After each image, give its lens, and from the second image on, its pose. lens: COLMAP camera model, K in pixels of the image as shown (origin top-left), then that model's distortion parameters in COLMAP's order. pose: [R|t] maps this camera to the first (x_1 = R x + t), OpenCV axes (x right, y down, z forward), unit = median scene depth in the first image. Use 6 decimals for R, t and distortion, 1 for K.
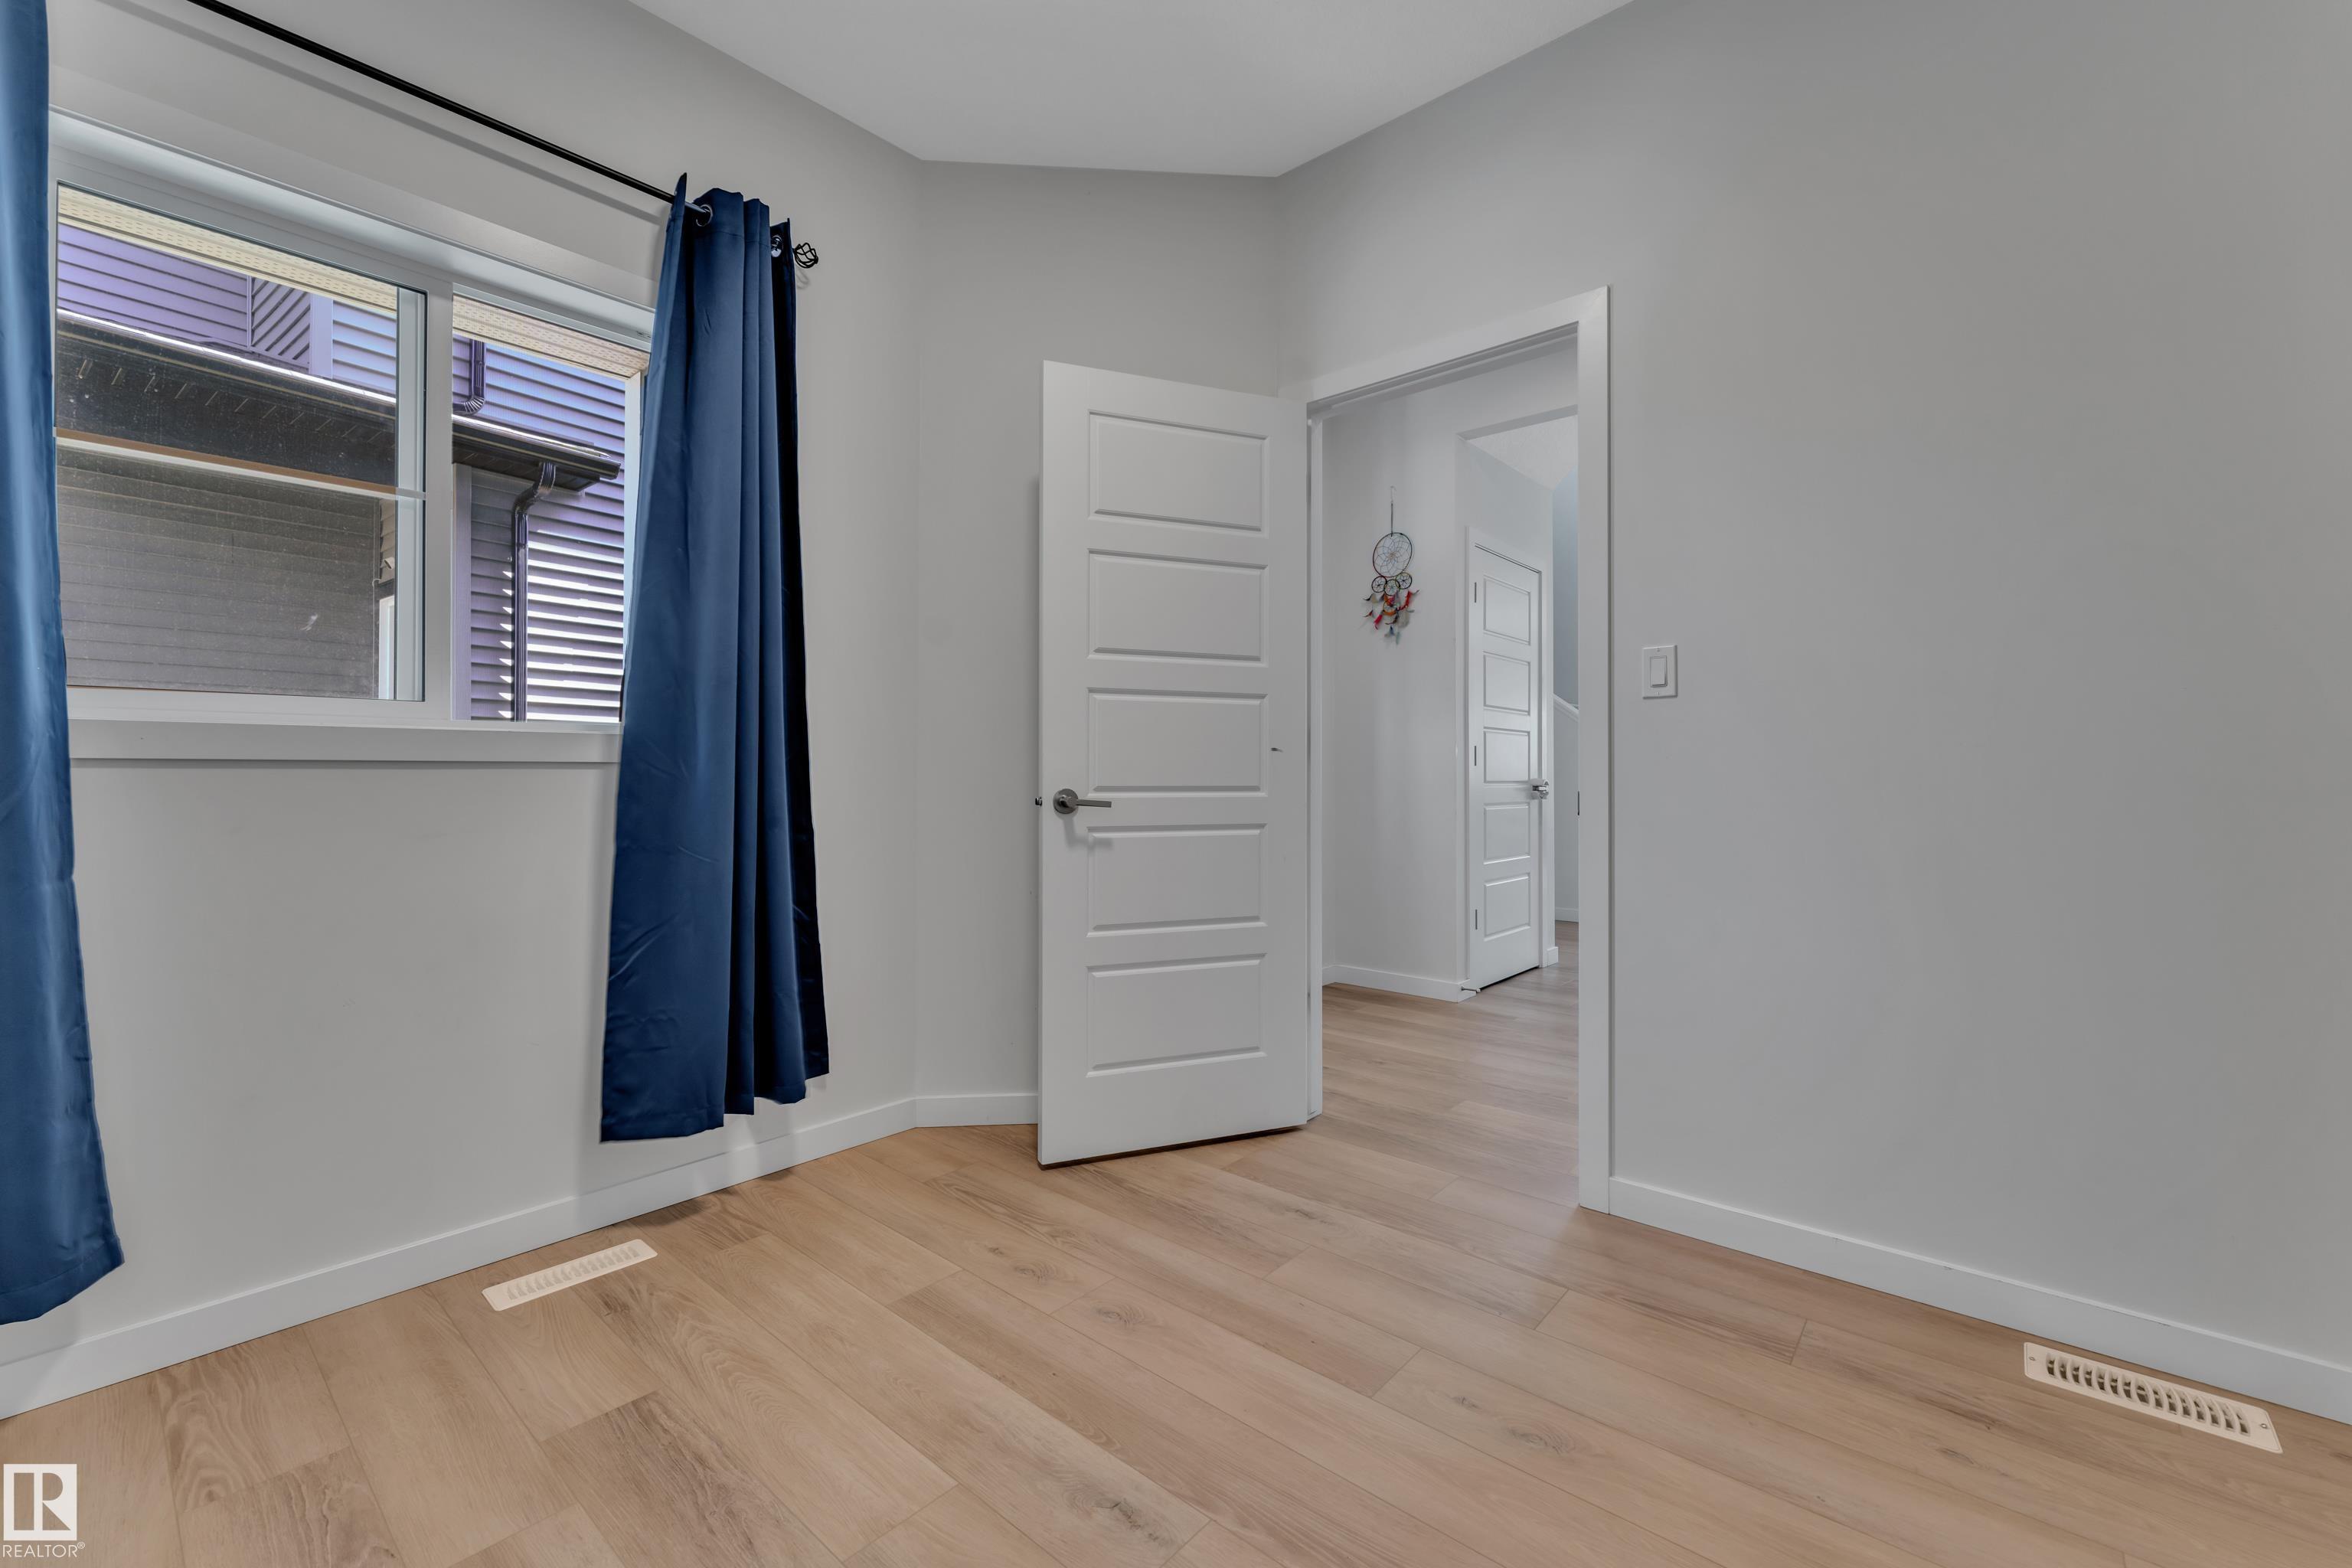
lens RADIAL K [[951.6, 0, 1167.6], [0, 951.6, 772.7], [0, 0, 1]] dist [-0.000149, 0.000332]
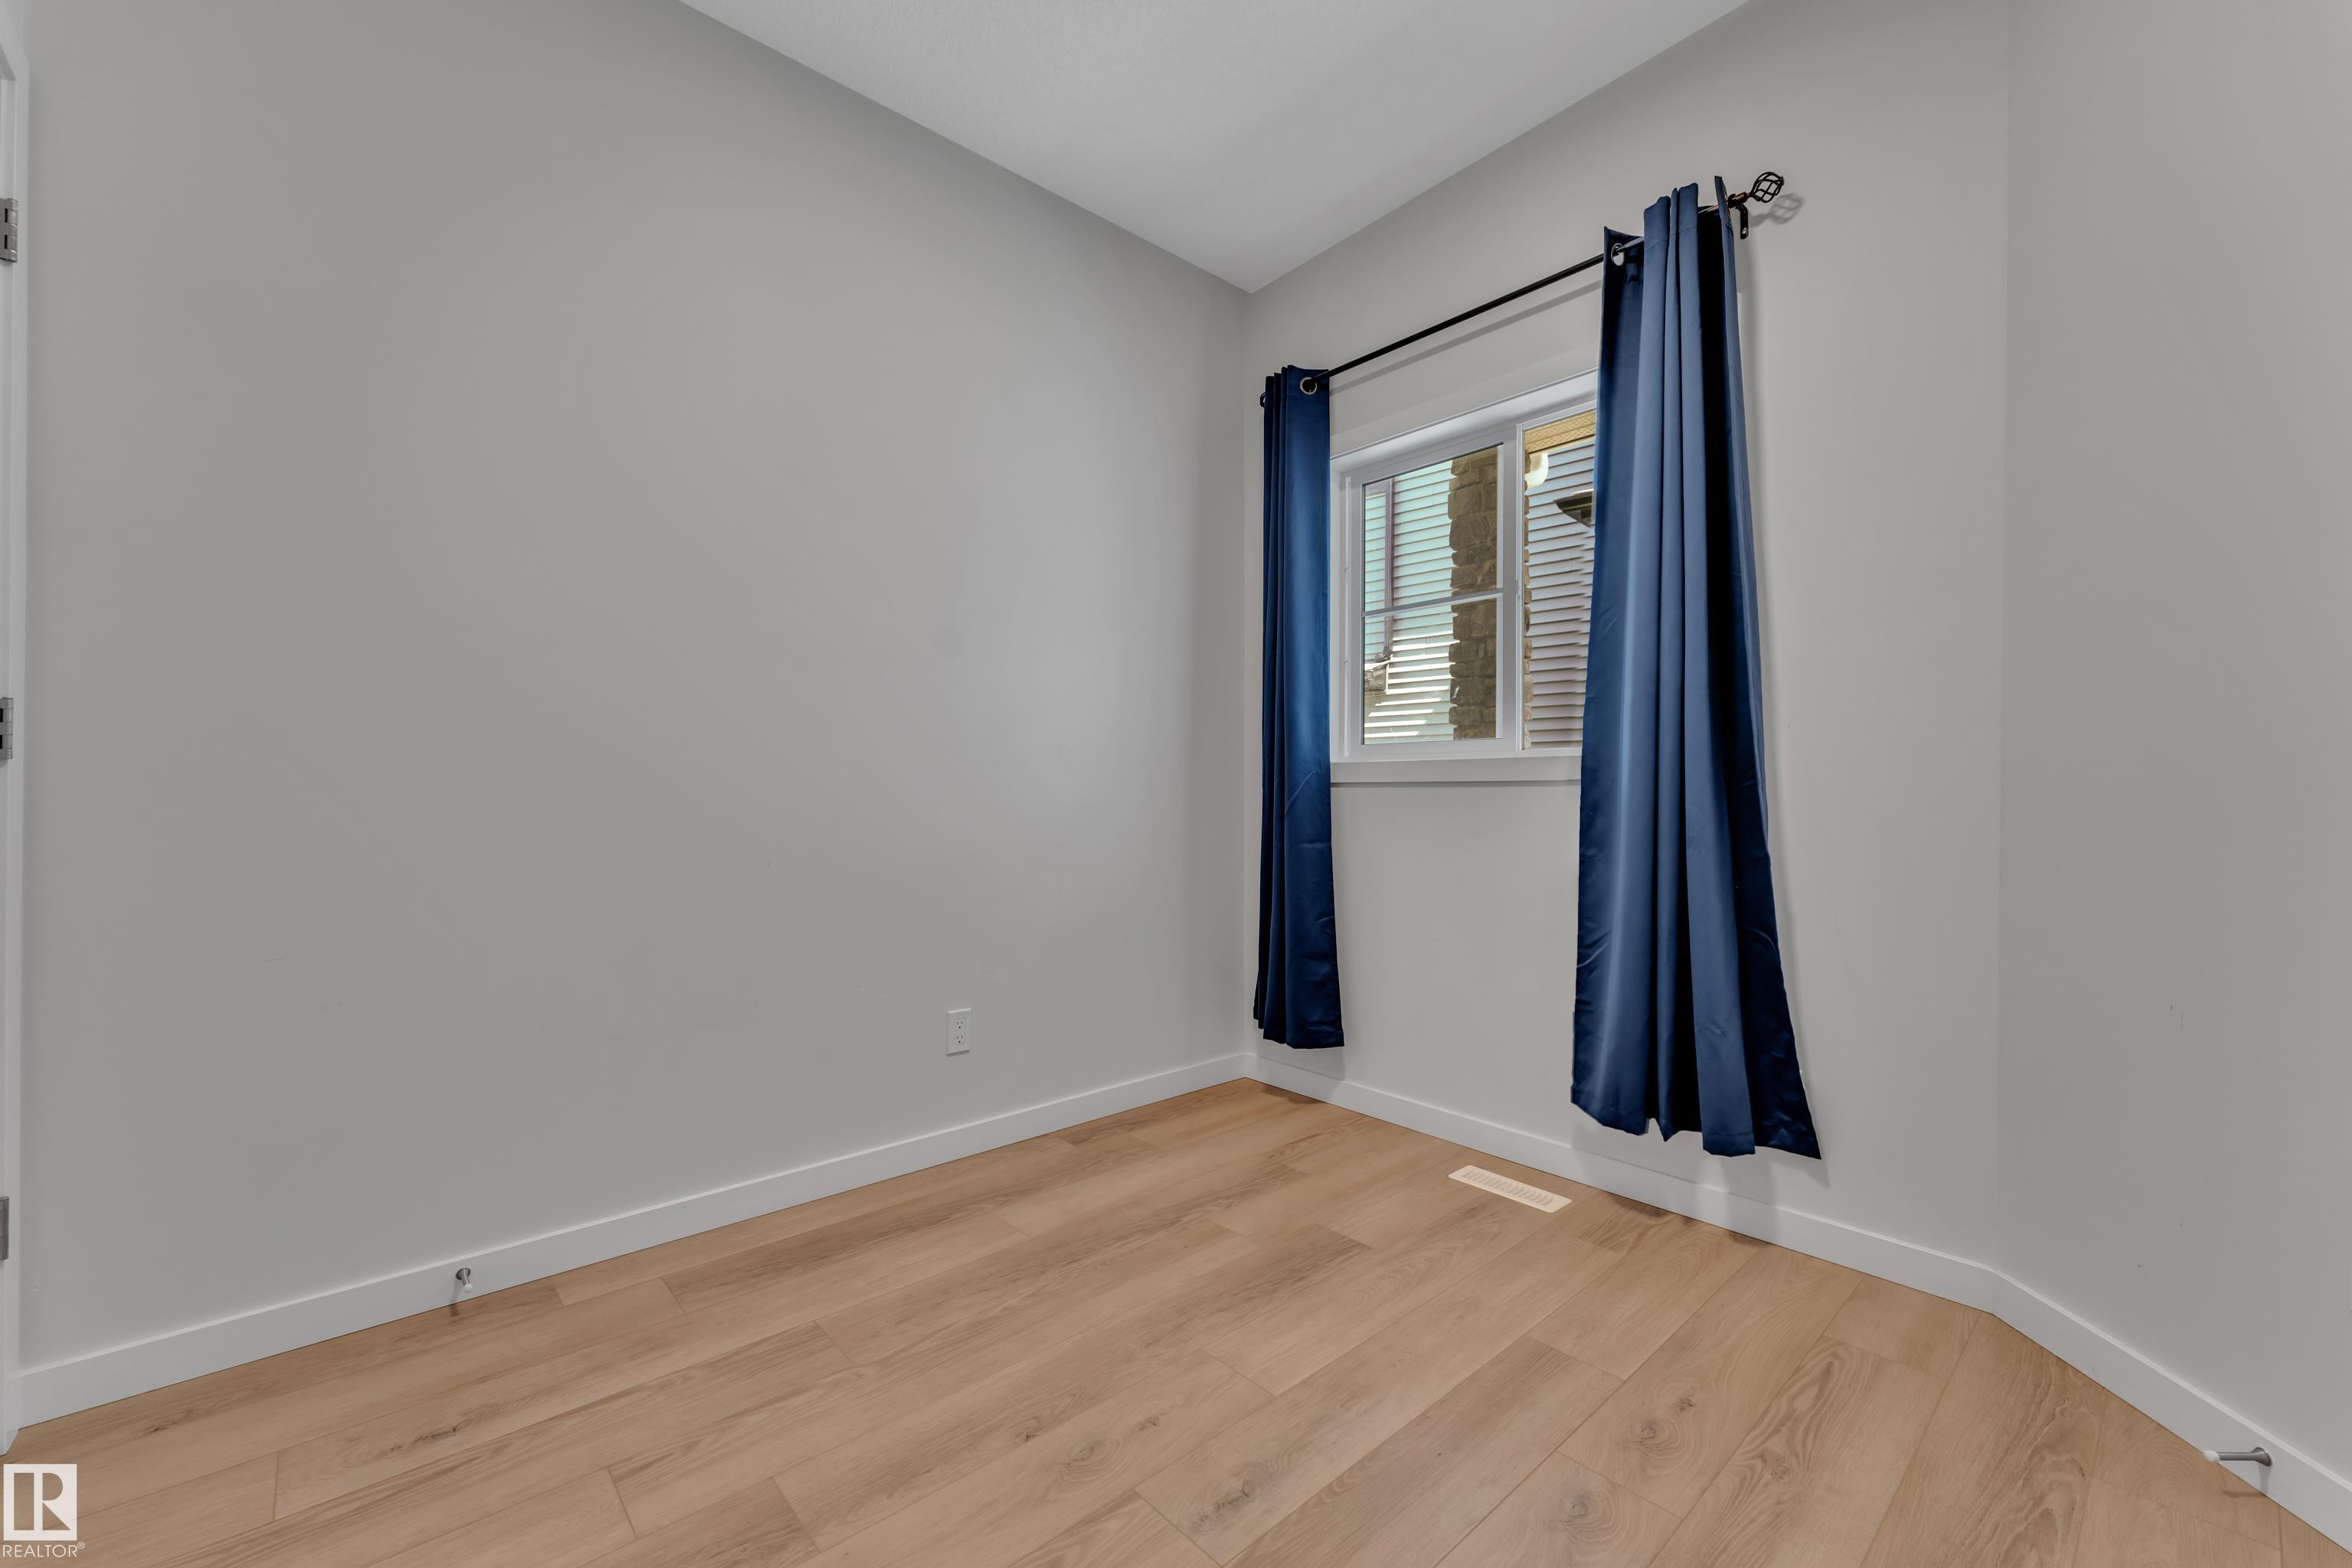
lens RADIAL K [[951.6, 0, 1177.5], [0, 951.6, 789.2], [0, 0, 1]] dist [-0.000149, 0.000332]
pose [[-0.119573, -0.001876, -0.992824, 0.911884], [0.002880, 0.999993, -0.002236, 0.001497], [0.992821, -0.003127, -0.119567, 0.971580]]
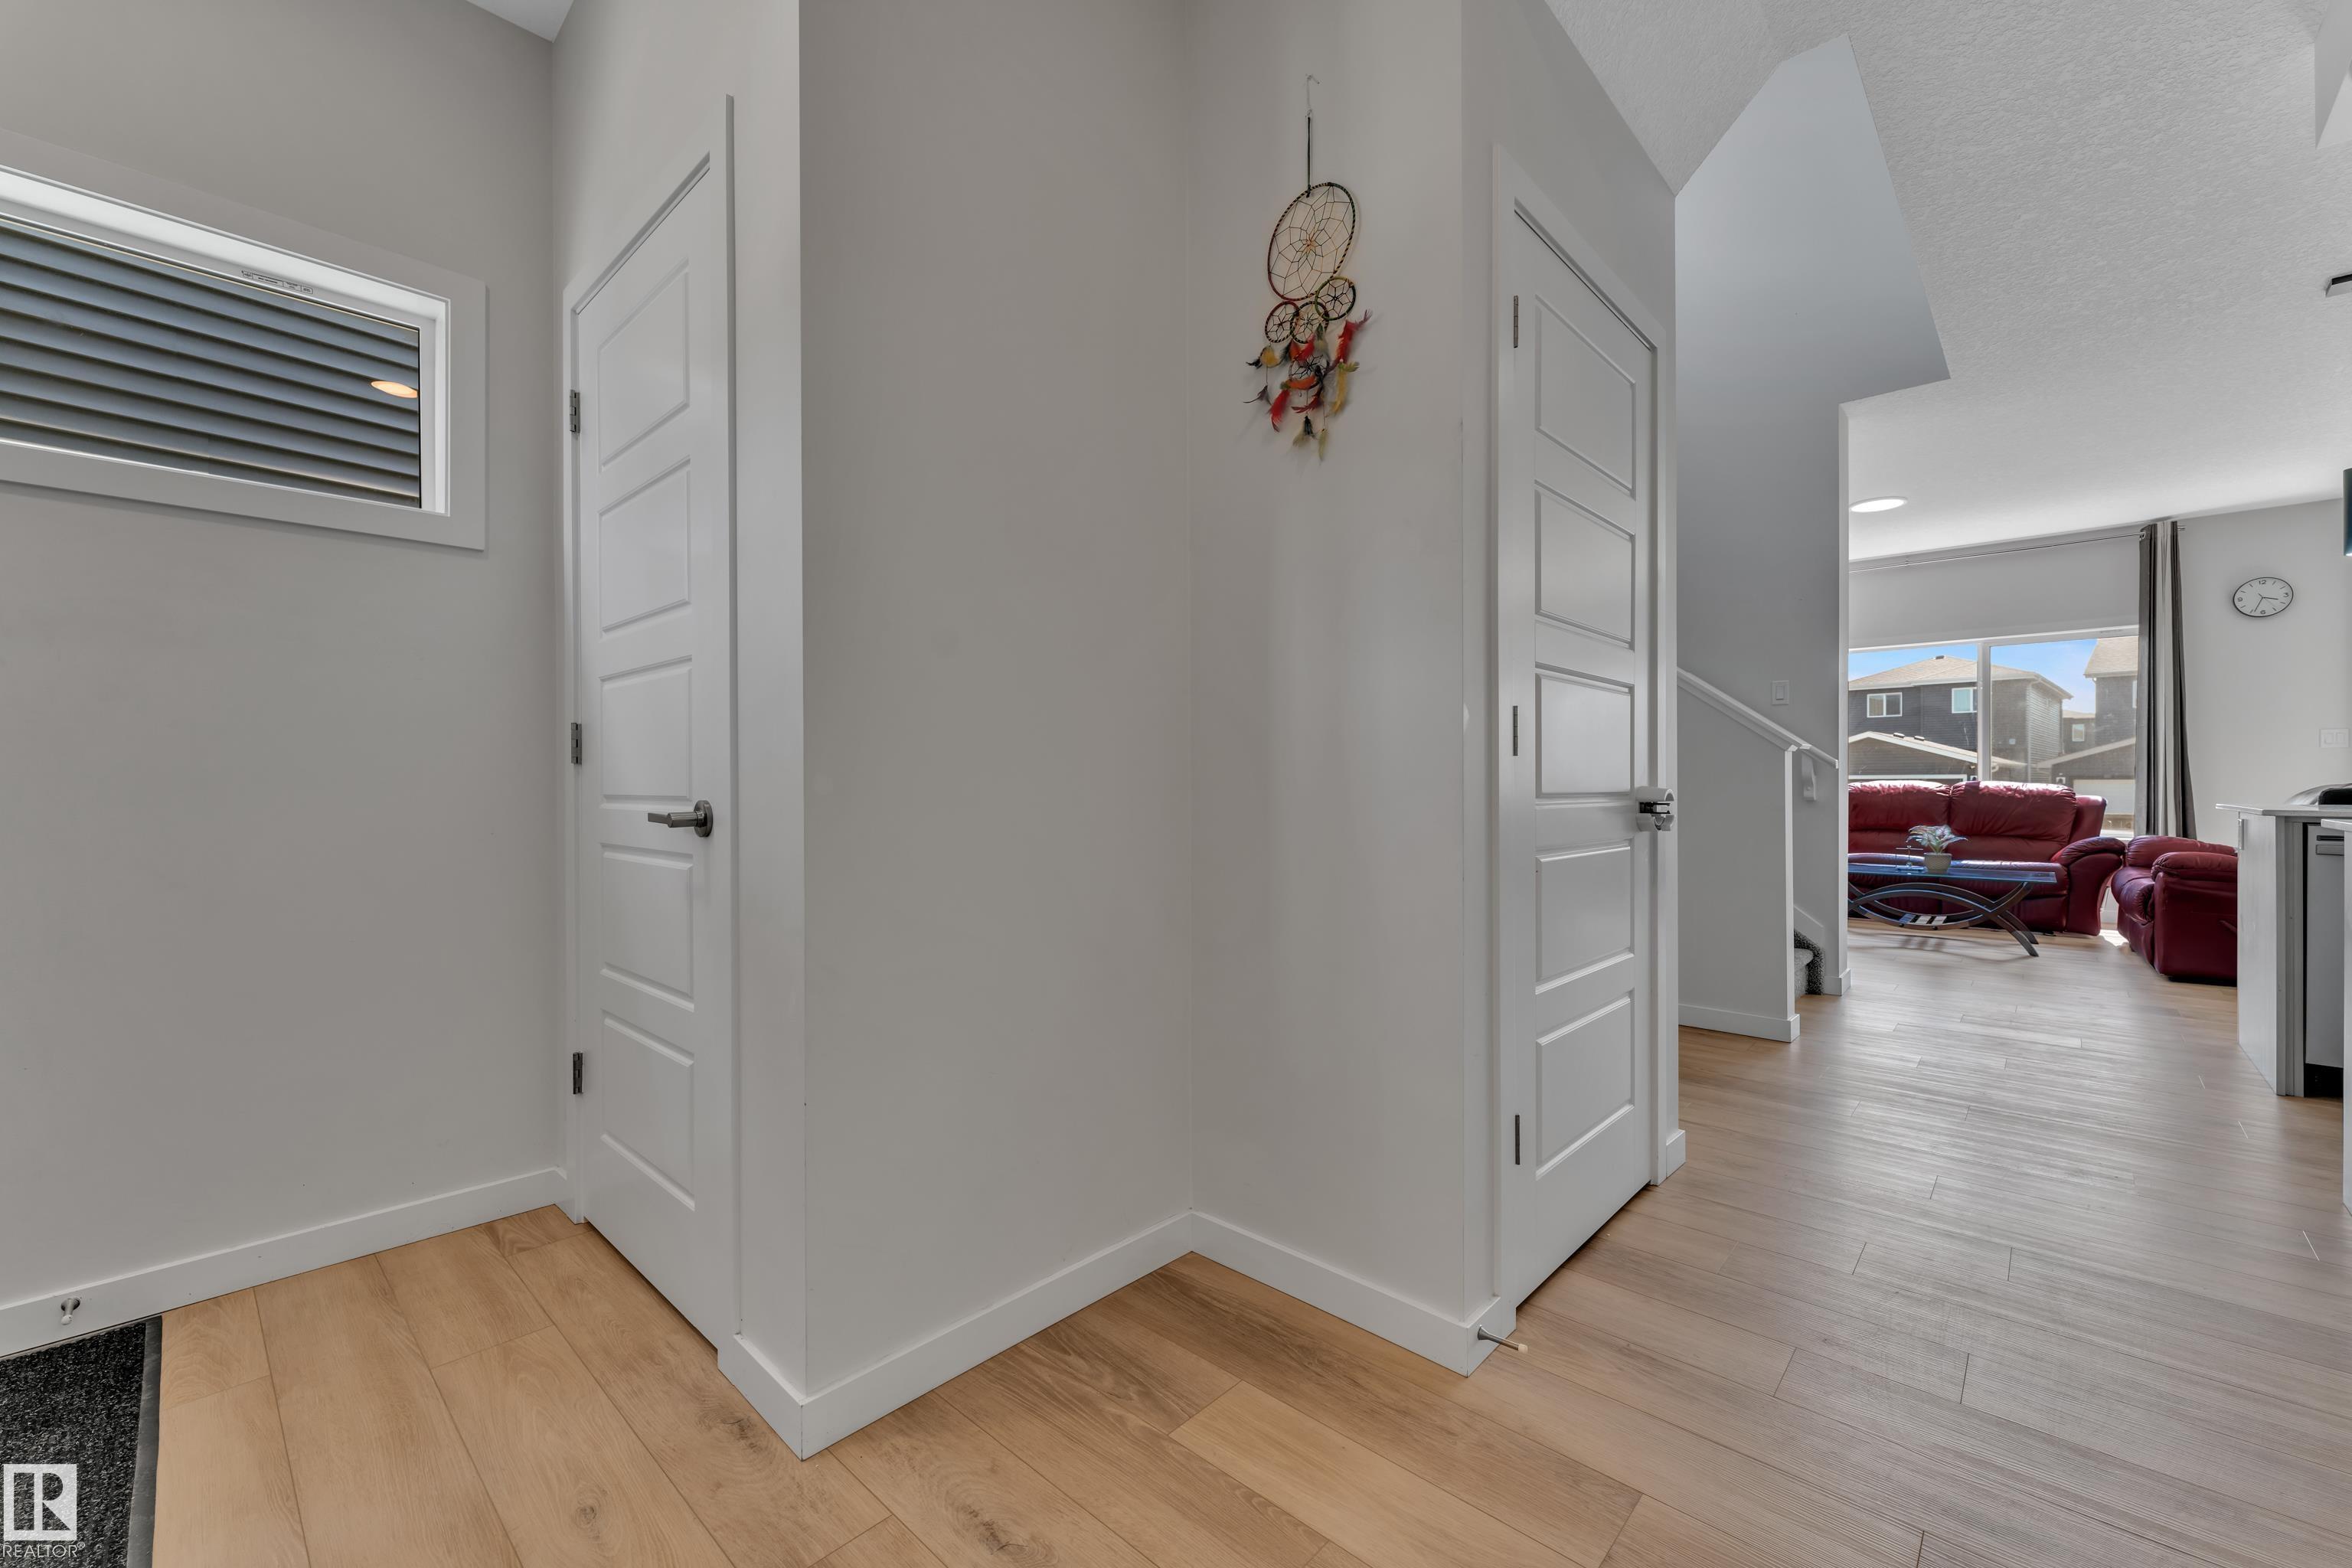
lens RADIAL K [[951.6, 0, 1184.6], [0, 951.6, 782.5], [0, 0, 1]] dist [-0.000149, 0.000332]
pose [[0.999732, -0.001692, -0.023085, 0.185506], [0.001743, 0.999996, 0.002194, 0.002793], [0.023081, -0.002234, 0.999731, 0.570623]]
